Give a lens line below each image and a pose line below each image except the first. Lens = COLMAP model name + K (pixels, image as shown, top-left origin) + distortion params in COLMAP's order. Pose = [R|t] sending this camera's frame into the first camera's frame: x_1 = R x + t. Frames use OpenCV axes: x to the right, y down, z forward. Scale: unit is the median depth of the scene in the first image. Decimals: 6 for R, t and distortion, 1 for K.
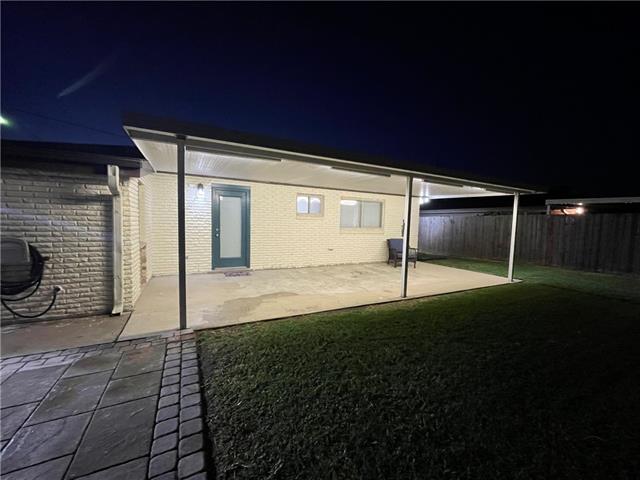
lens RADIAL K [[257.8, 0, 320.0], [0, 257.8, 240.0], [0, 0, 1]] dist [-0.001877, -0.000558]
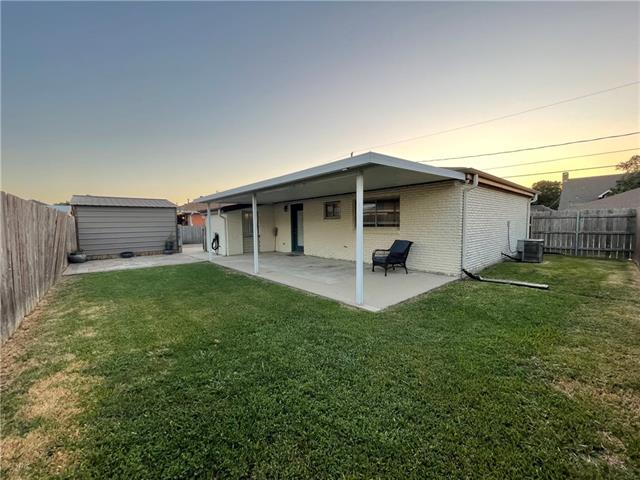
lens RADIAL K [[257.8, 0, 320.0], [0, 257.8, 240.0], [0, 0, 1]] dist [-0.001877, -0.000558]
pose [[0.236453, 0.025795, -0.971300, 1.926856], [-0.061753, 0.998026, 0.011472, 0.002714], [0.969679, 0.057268, 0.237579, 1.066577]]
